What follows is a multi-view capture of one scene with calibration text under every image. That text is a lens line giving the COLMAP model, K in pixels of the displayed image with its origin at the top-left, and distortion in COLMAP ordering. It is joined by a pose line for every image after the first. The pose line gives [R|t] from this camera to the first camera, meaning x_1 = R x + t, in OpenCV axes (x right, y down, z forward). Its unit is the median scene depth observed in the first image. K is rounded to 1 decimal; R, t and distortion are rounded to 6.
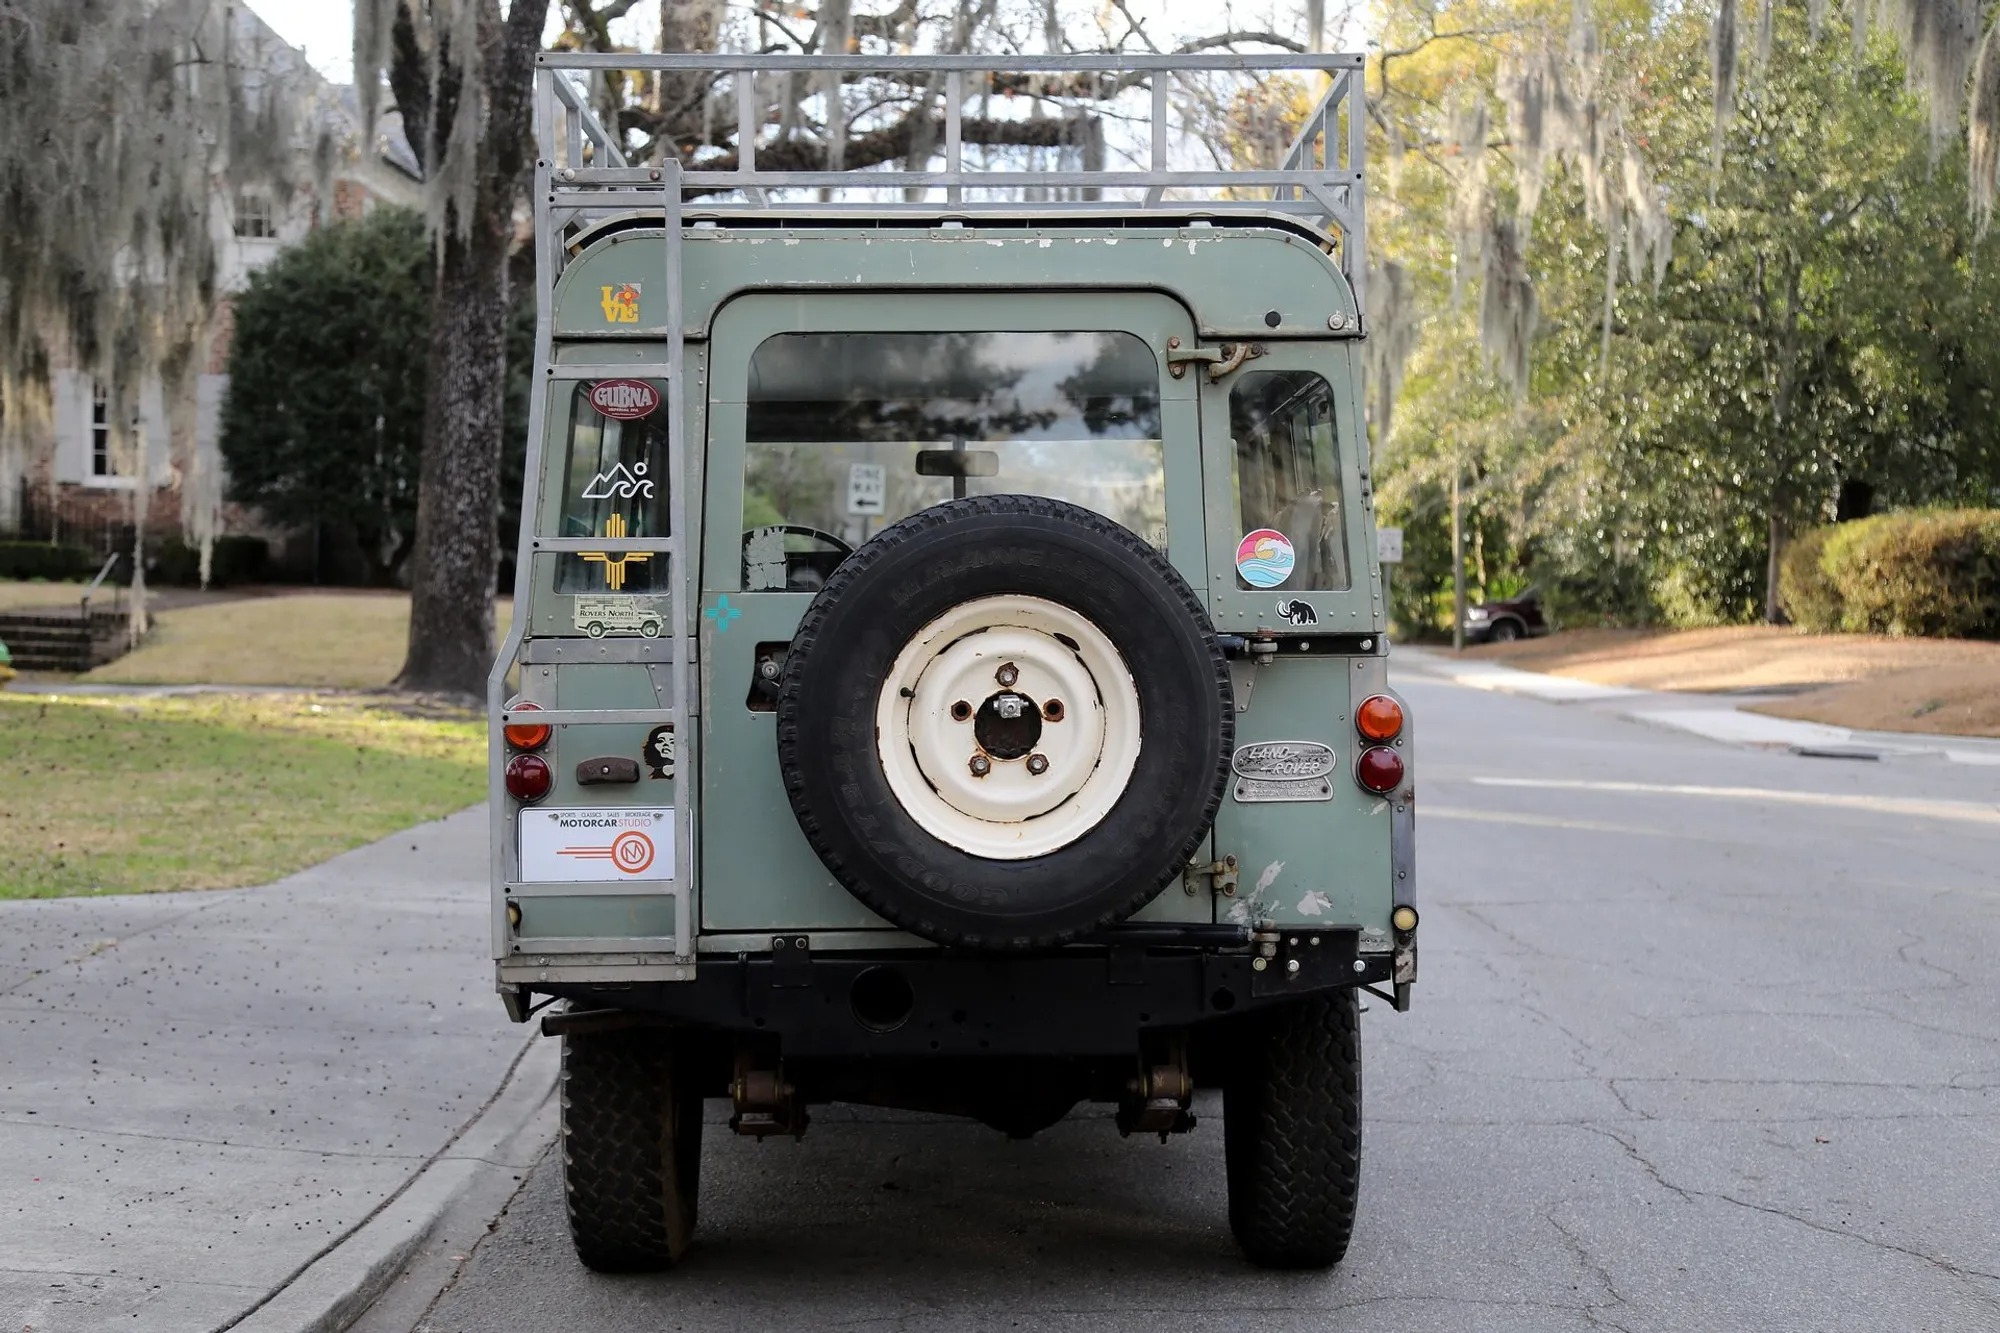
lens RADIAL K [[3379.1, 0, 1004.4], [0, 3379.1, 708.9], [0, 0, 1]] dist [0.265904, 0.016524]
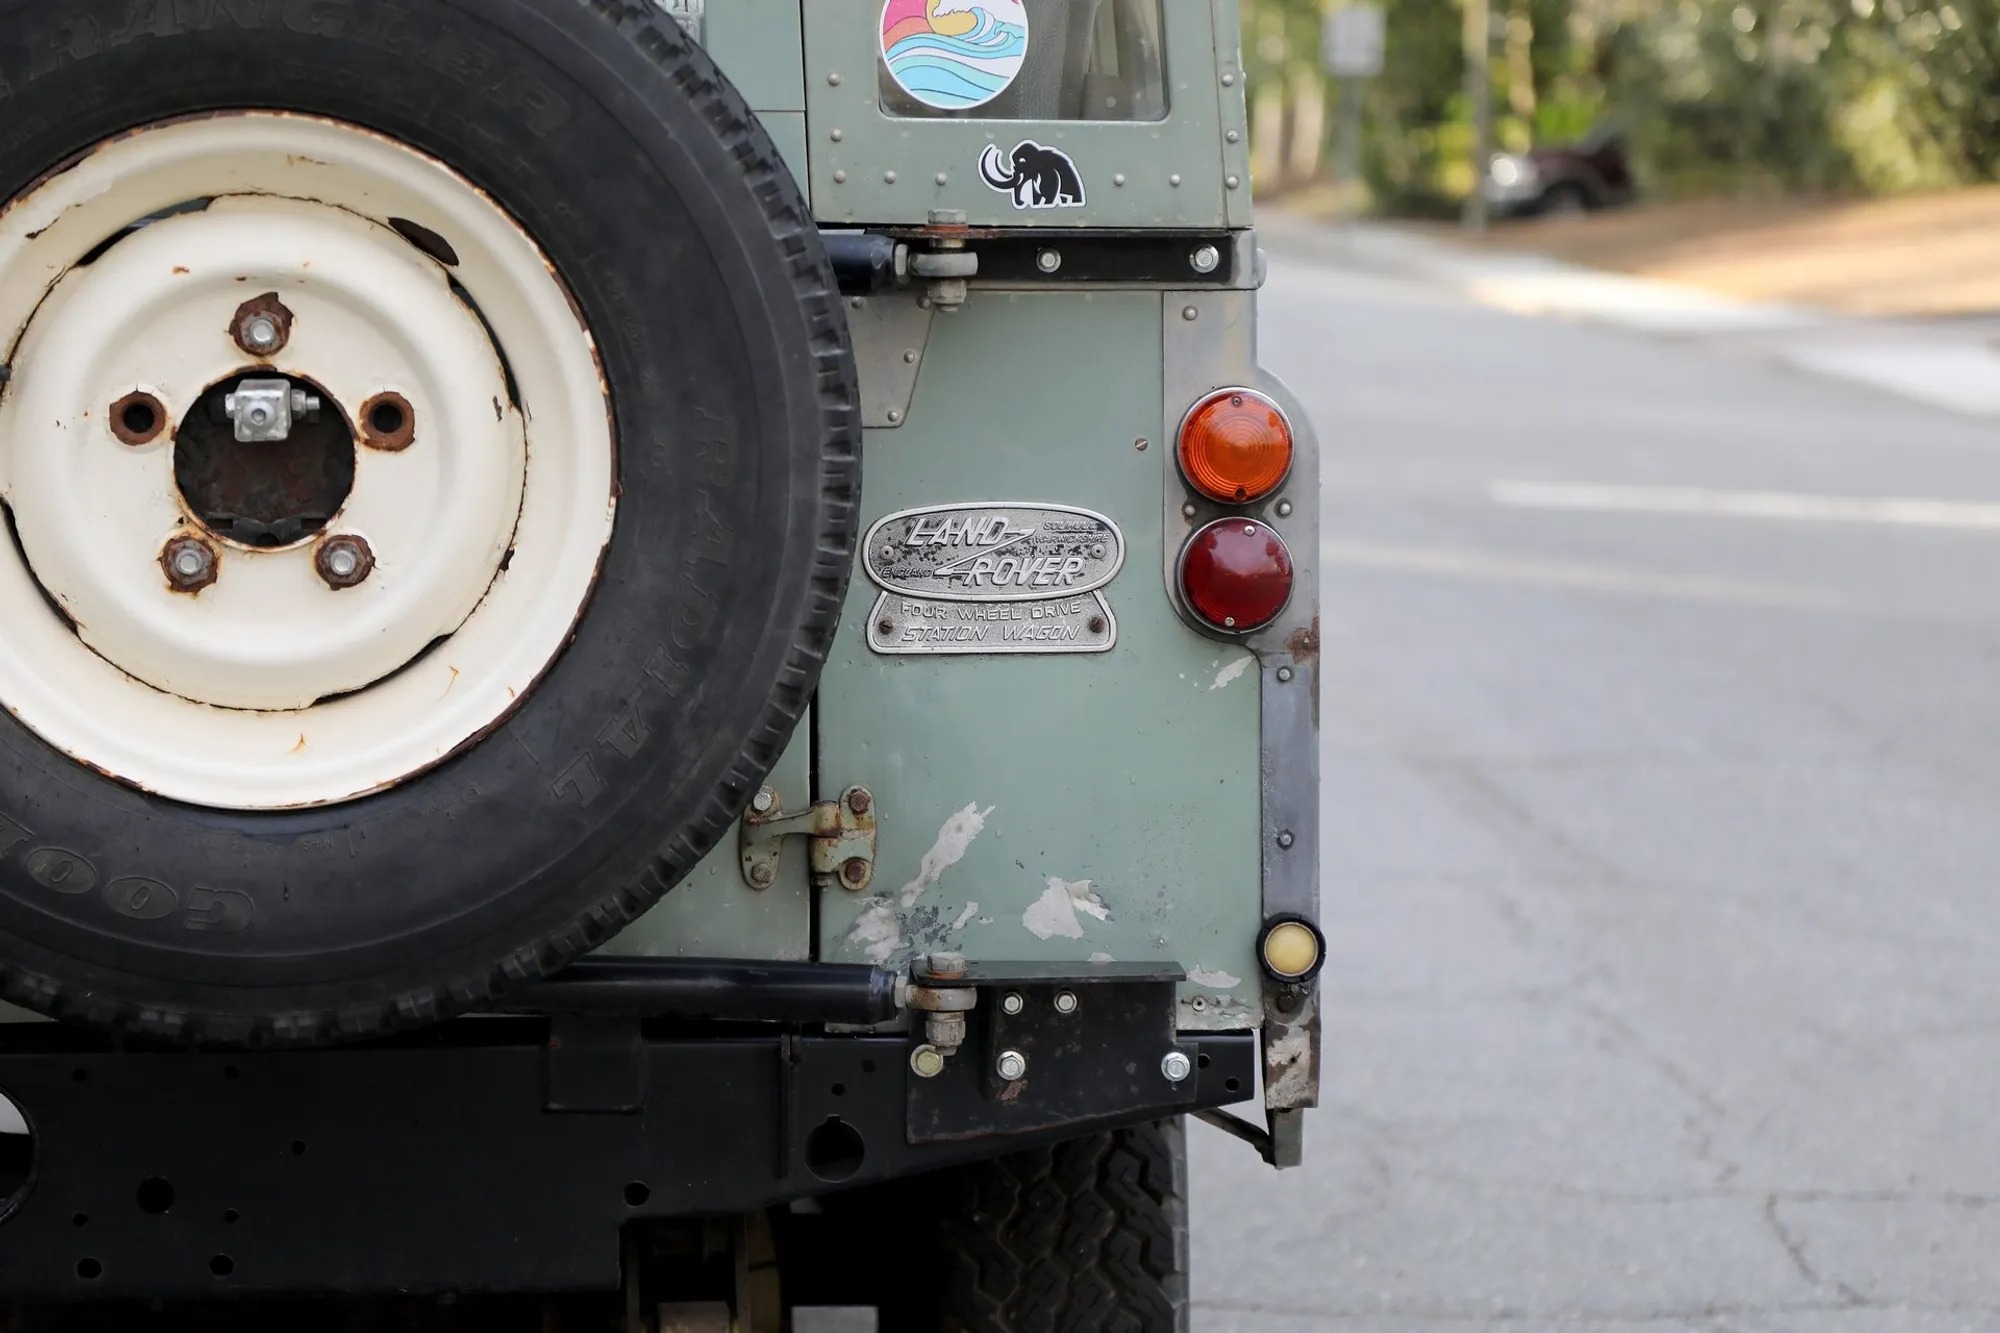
lens RADIAL K [[5799.7, 0, 1000.0], [0, 5799.7, 666.5], [0, 0, 1]] dist [0.718447, 0.225228]
pose [[0.998650, 0.008686, 0.051216, 0.048461], [-0.011679, 0.998223, 0.058439, -0.011004], [-0.050618, -0.058958, 0.996976, 0.320888]]
